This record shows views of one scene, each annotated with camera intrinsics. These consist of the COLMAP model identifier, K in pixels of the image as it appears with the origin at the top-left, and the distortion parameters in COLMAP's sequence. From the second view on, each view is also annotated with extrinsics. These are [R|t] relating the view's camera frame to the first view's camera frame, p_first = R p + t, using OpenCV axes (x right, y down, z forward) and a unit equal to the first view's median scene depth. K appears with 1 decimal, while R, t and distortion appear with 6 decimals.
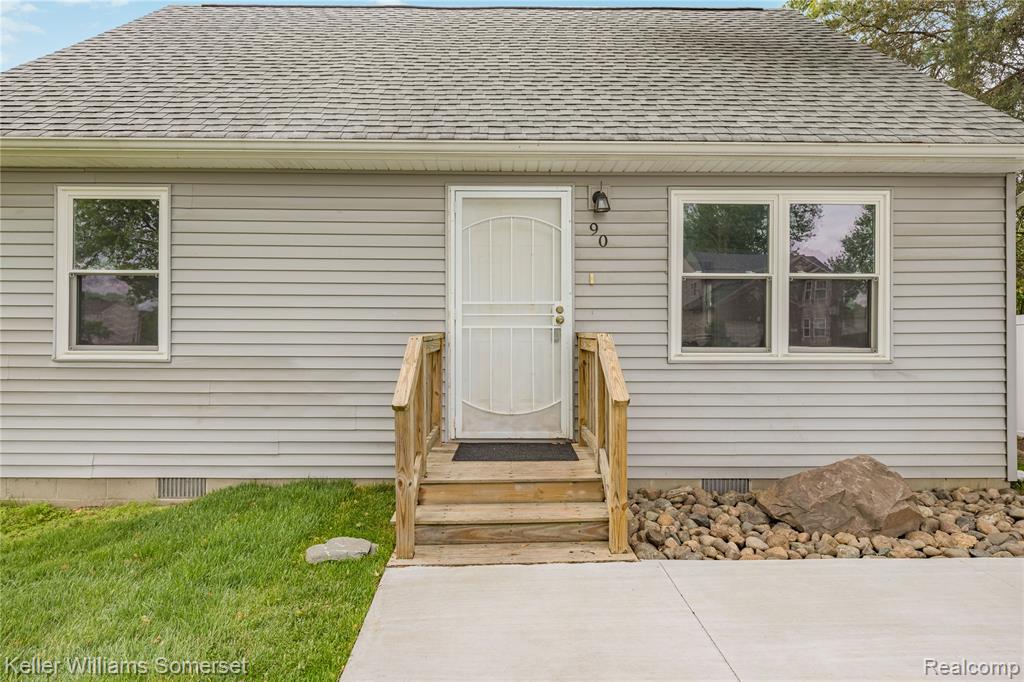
lens RADIAL K [[583.9, 0, 512.2], [0, 583.9, 336.9], [0, 0, 1]] dist [0.001245, -0.002257]
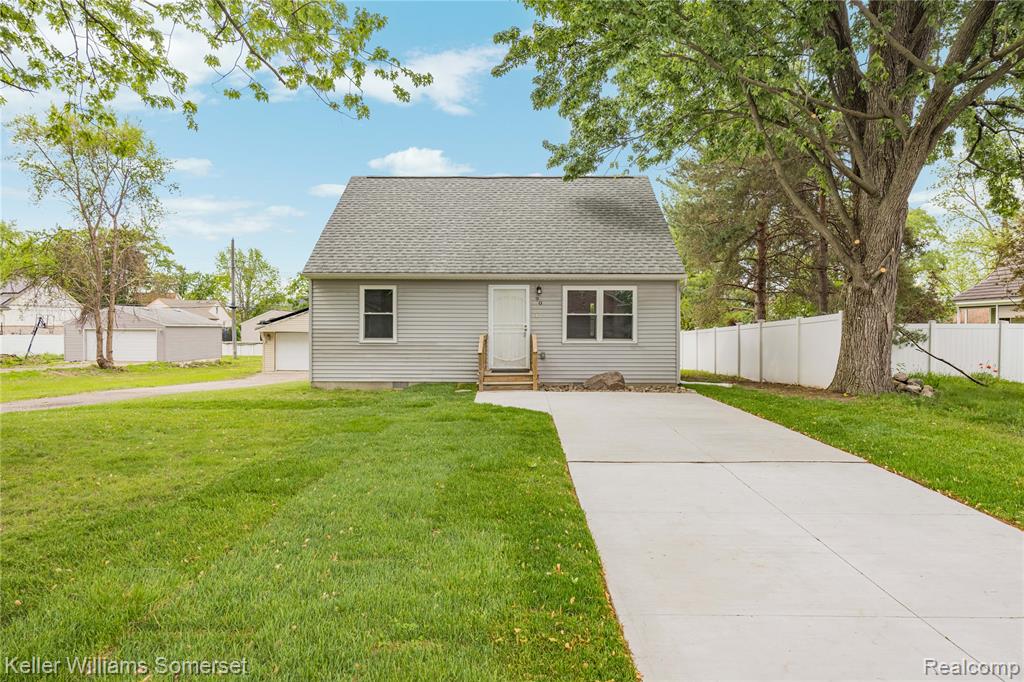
lens RADIAL K [[583.9, 0, 505.7], [0, 583.9, 341.7], [0, 0, 1]] dist [0.001245, -0.002257]
pose [[0.999269, 0.000697, -0.038214, 0.093542], [0.000004, 0.999832, 0.018338, -0.021540], [0.038221, -0.018325, 0.999101, -2.000490]]
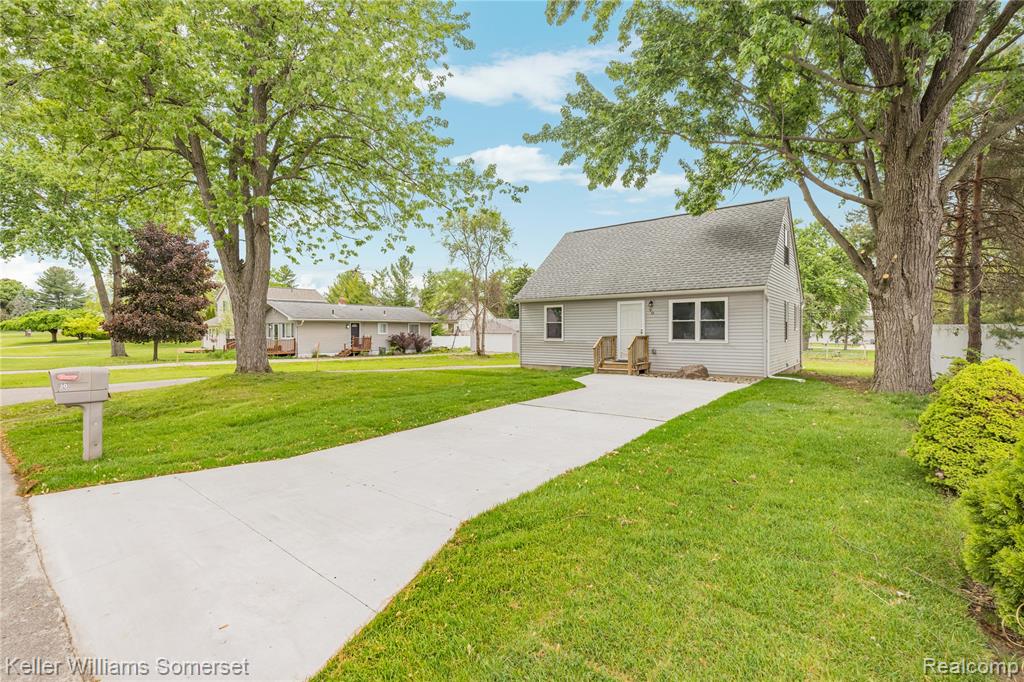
lens RADIAL K [[482.6, 0, 481.1], [0, 482.6, 334.2], [0, 0, 1]] dist [0.000399, -0.000992]
pose [[0.722952, -0.000328, -0.690898, 1.631074], [0.001158, 0.999999, 0.000737, -0.019825], [0.690897, -0.001333, 0.722952, -2.286051]]
